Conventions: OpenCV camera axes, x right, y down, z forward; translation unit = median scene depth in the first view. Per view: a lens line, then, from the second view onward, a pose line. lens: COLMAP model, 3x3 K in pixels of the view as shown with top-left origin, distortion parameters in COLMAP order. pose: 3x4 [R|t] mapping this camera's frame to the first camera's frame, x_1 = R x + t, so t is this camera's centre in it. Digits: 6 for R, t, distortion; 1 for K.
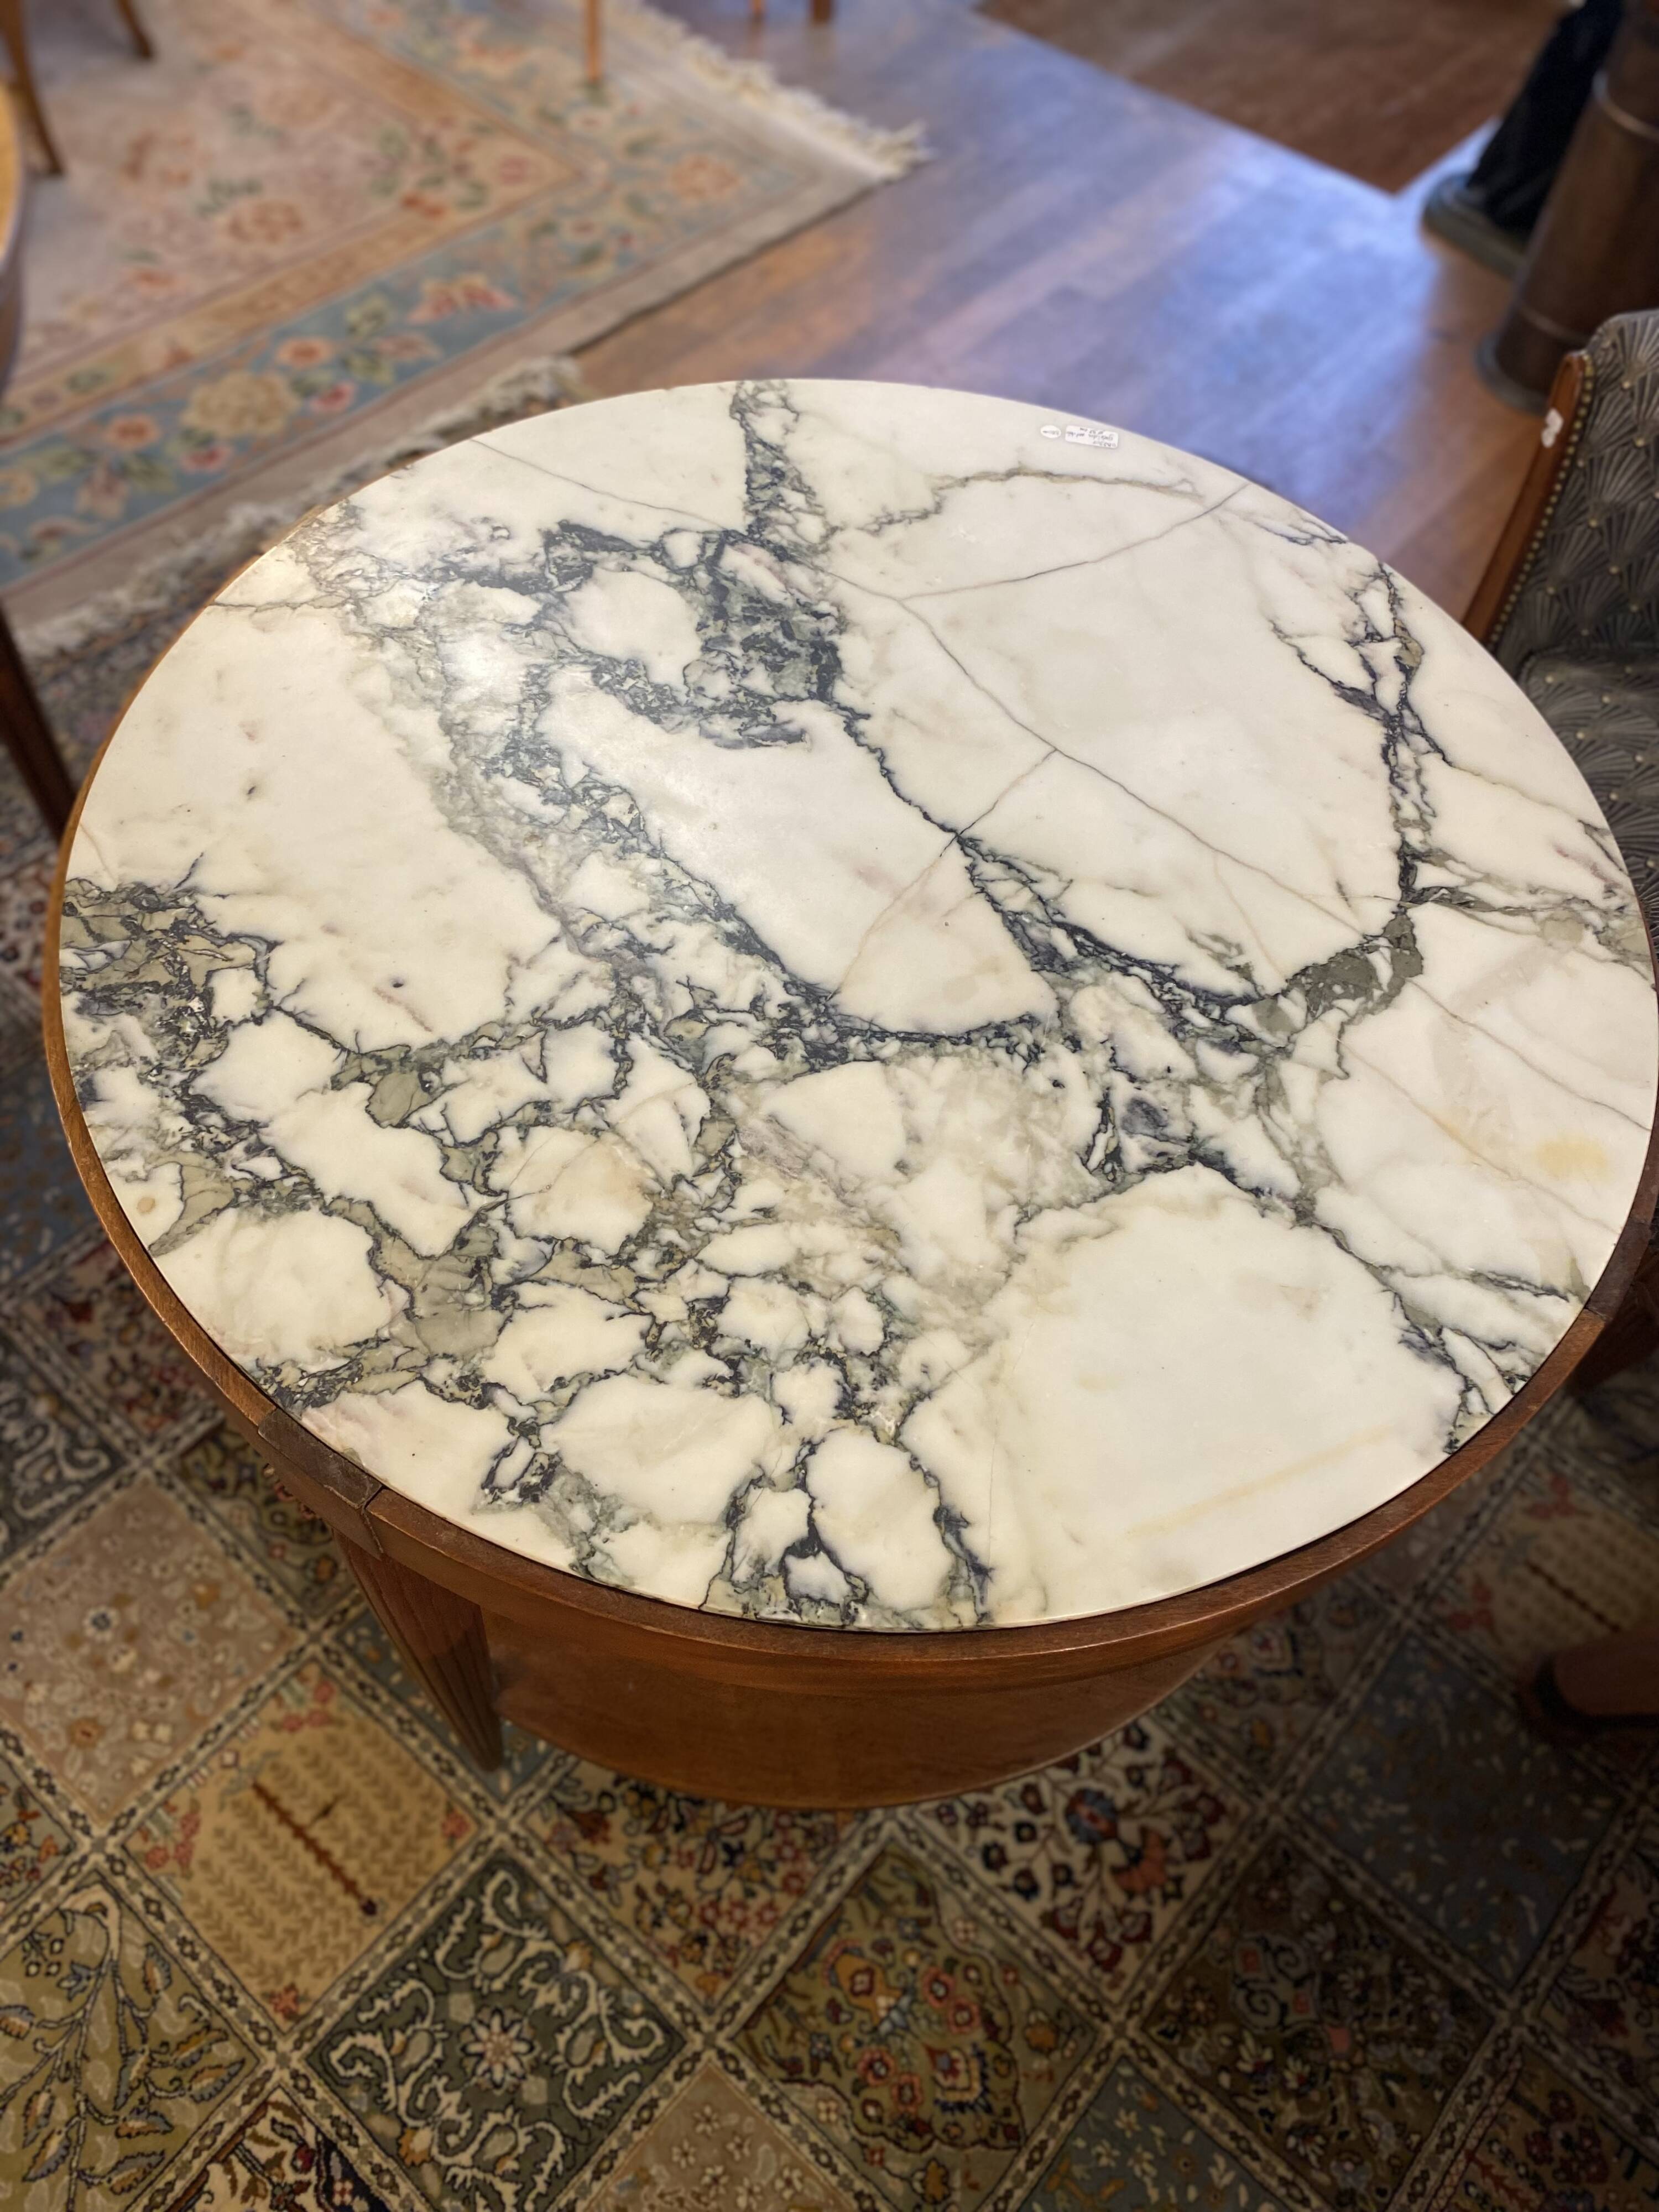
lens RADIAL K [[1684.2, 0, 842.7], [0, 1684.2, 1088.6], [0, 0, 1]] dist [0.033496, -0.026022]
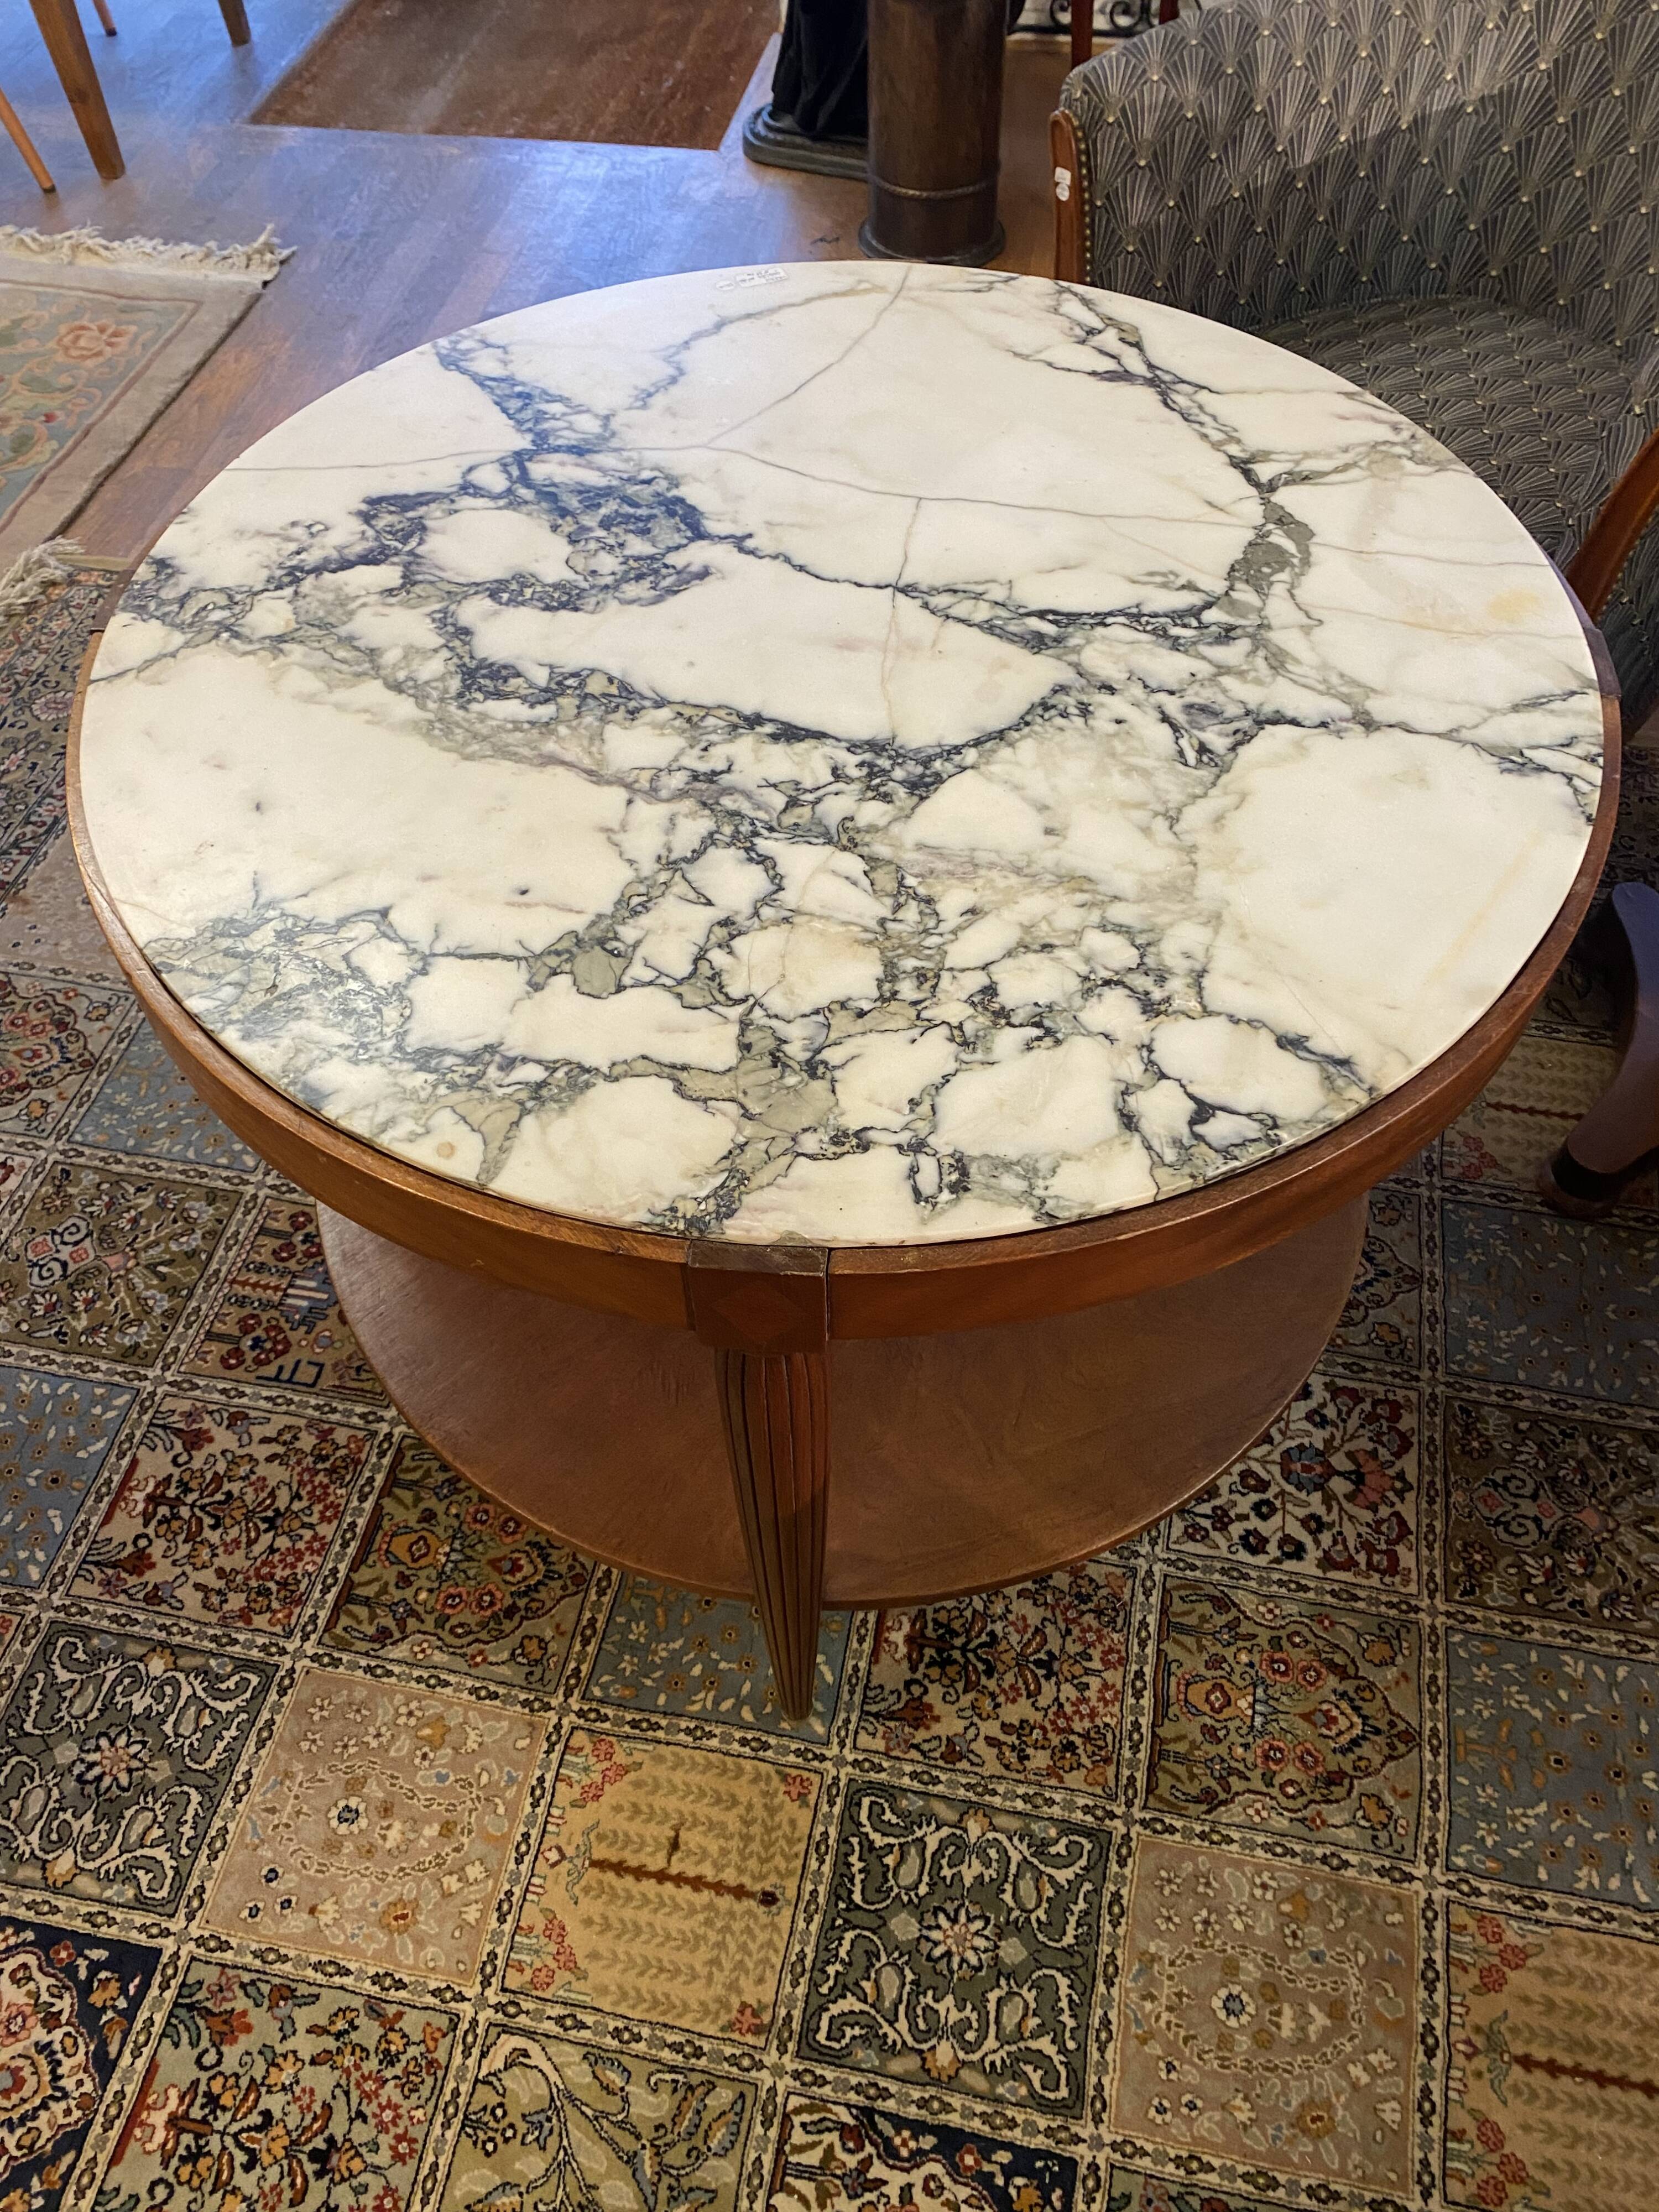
lens RADIAL K [[1684.2, 0, 841.6], [0, 1684.2, 1096.0], [0, 0, 1]] dist [0.033496, -0.026022]
pose [[0.865881, -0.439385, 0.239147, -0.275002], [0.451480, 0.892269, 0.004693, 0.088602], [-0.215445, 0.103906, 0.970972, 0.003299]]
